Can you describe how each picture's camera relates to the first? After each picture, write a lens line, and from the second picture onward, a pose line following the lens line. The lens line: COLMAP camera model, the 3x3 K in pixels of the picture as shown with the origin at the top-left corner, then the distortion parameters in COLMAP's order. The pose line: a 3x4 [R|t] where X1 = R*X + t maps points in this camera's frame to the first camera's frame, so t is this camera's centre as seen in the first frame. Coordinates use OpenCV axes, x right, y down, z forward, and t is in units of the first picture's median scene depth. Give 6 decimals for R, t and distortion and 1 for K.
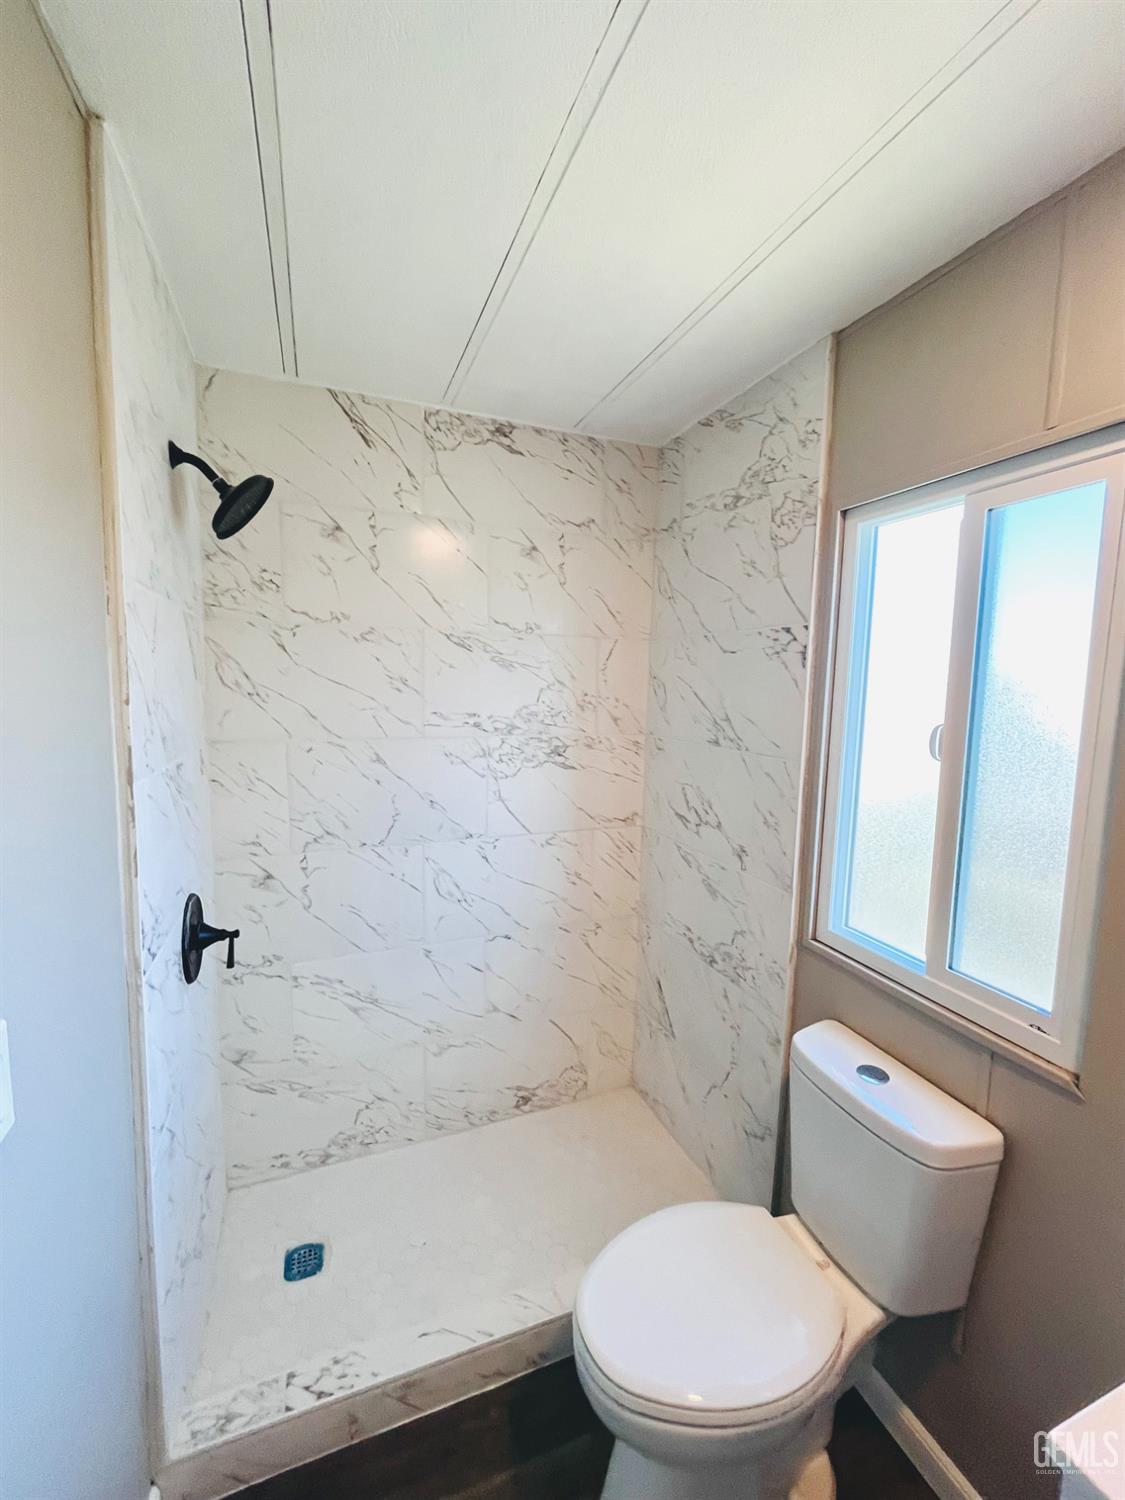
lens RADIAL K [[611.7, 0, 564.2], [0, 611.7, 746.8], [0, 0, 1]] dist [-0.002640, 0.000010]
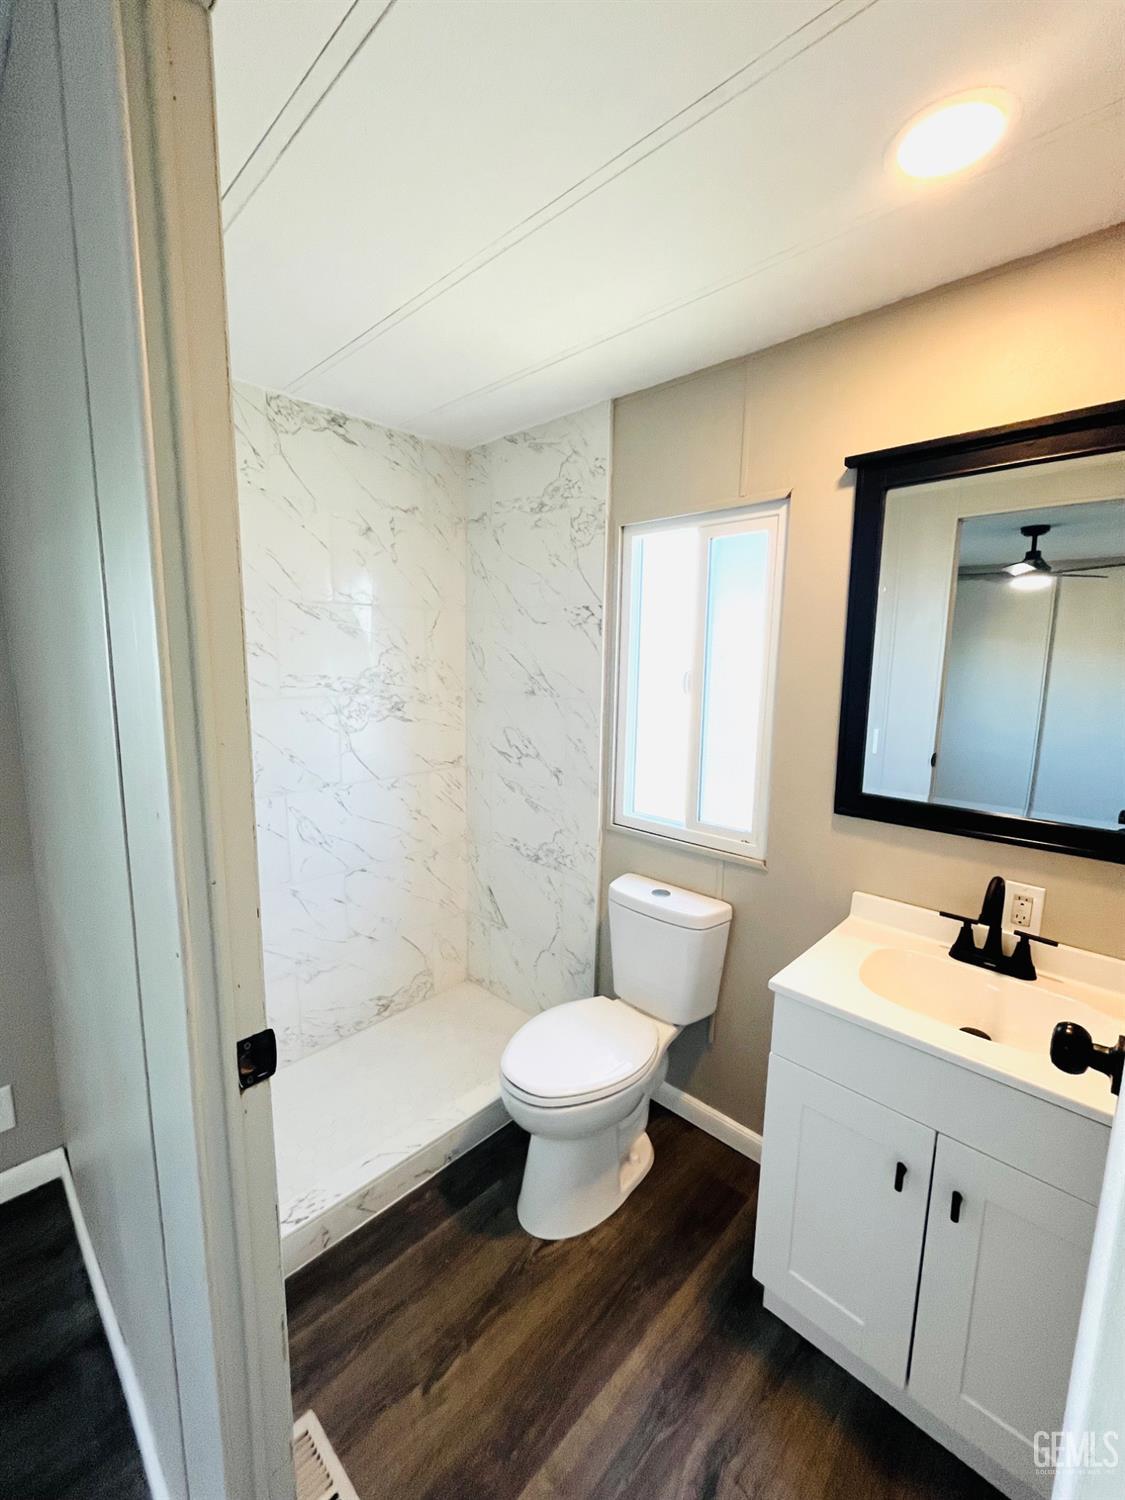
lens RADIAL K [[611.7, 0, 559.8], [0, 611.7, 747.6], [0, 0, 1]] dist [-0.002640, 0.000010]
pose [[0.910711, -0.071260, 0.406850, -0.240964], [0.049414, 0.996728, 0.063969, 0.029685], [-0.410077, -0.038153, 0.911252, -0.222227]]
